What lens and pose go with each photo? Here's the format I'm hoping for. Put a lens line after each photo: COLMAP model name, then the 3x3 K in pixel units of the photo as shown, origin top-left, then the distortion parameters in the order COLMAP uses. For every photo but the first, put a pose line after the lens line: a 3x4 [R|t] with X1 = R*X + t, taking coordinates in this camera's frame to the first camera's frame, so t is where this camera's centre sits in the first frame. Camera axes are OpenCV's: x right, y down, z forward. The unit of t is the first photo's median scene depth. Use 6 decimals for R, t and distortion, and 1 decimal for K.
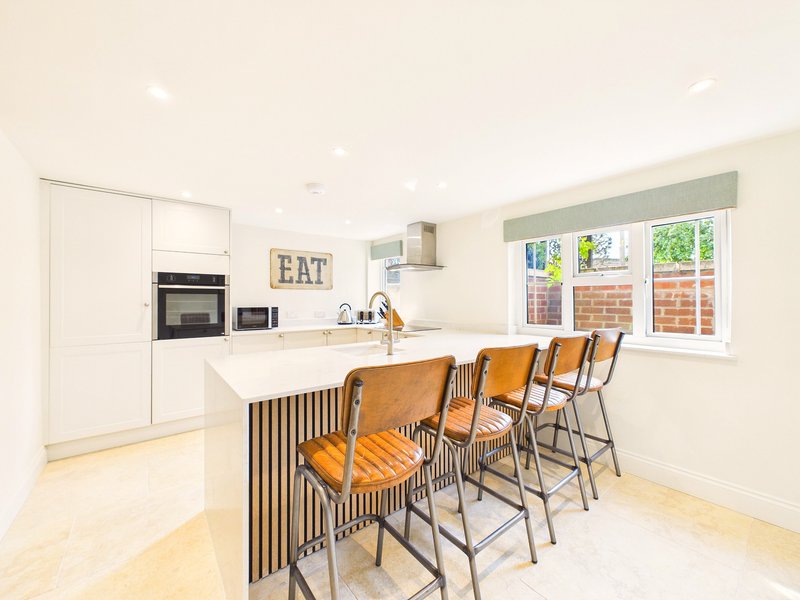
lens RADIAL K [[322.1, 0, 401.6], [0, 322.1, 299.3], [0, 0, 1]] dist [0.000879, 0.000068]
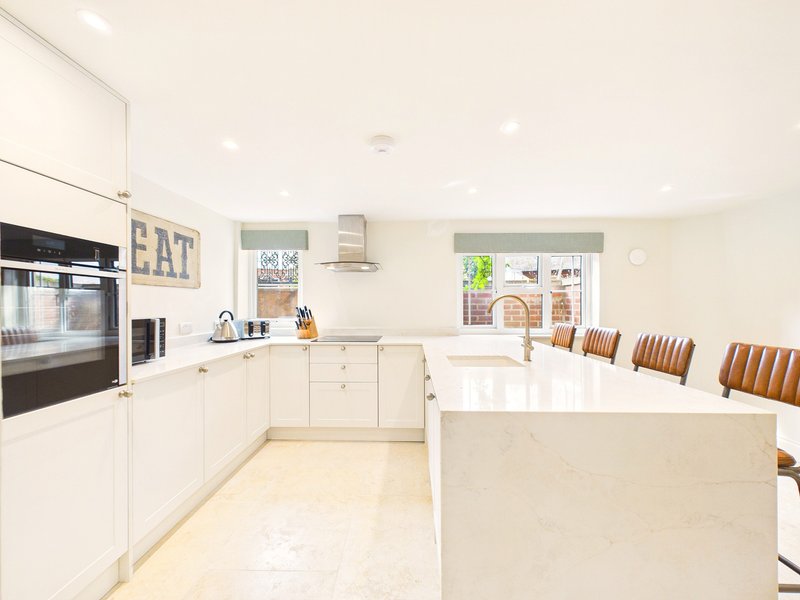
lens RADIAL K [[322.1, 0, 399.8], [0, 322.1, 303.0], [0, 0, 1]] dist [0.000879, 0.000068]
pose [[0.641689, 0.004567, 0.766952, -0.476898], [0.001702, 0.999971, -0.007379, 0.003298], [-0.766963, 0.006040, 0.641662, 0.317628]]
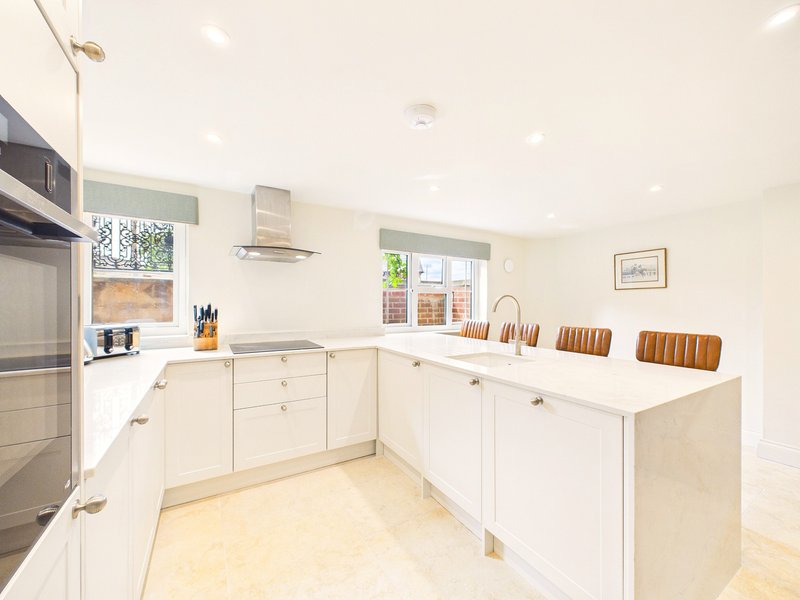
lens RADIAL K [[322.1, 0, 401.1], [0, 322.1, 301.7], [0, 0, 1]] dist [0.000879, 0.000068]
pose [[0.128533, 0.005287, 0.991691, -0.528521], [-0.001512, 0.999986, -0.005136, 0.002468], [-0.991704, -0.000839, 0.128540, 0.583933]]
